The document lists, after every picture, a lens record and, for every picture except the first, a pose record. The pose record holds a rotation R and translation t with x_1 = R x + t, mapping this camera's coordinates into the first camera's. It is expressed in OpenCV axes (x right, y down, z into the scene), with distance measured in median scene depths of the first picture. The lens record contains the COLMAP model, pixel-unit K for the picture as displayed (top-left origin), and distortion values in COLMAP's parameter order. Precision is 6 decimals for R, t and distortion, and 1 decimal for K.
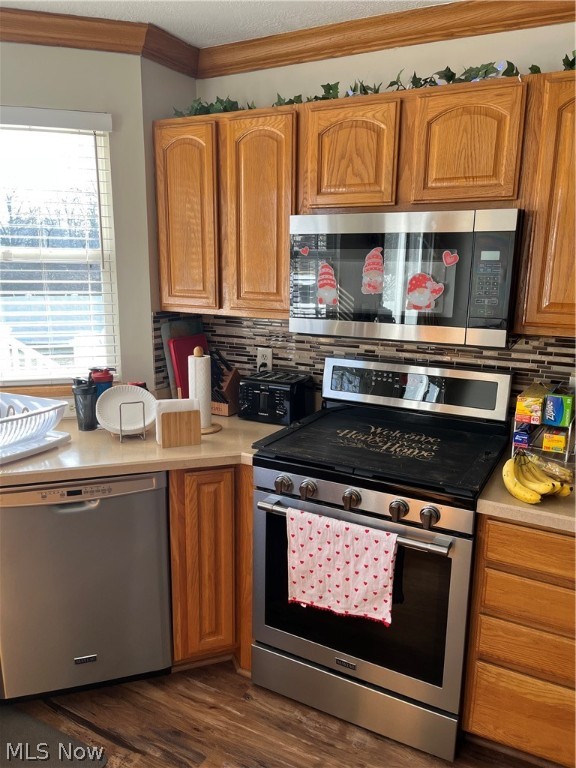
lens RADIAL K [[586.5, 0, 288.0], [0, 586.5, 388.6], [0, 0, 1]] dist [0.037894, -0.037190]
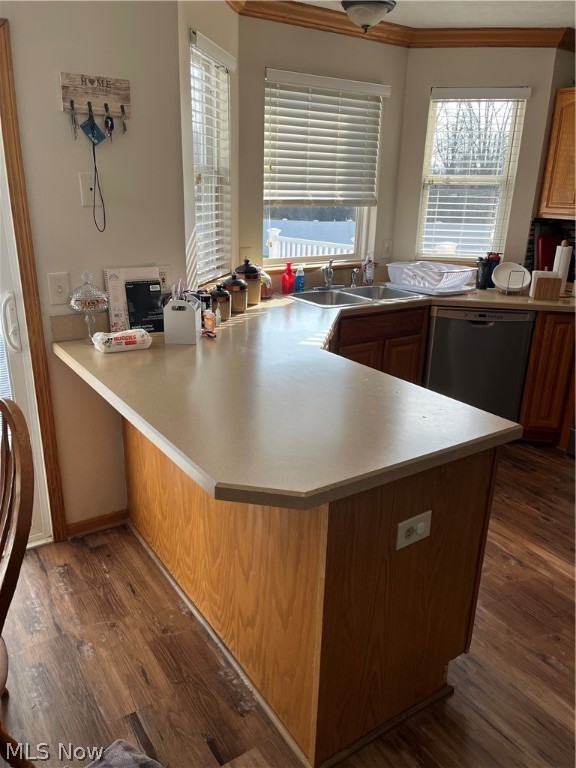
lens RADIAL K [[586.5, 0, 284.4], [0, 586.5, 387.0], [0, 0, 1]] dist [0.037894, -0.037190]
pose [[0.883112, 0.157932, -0.441782, -0.057122], [-0.108504, 0.984862, 0.135179, 0.186055], [0.456444, -0.071443, 0.886879, -0.778124]]
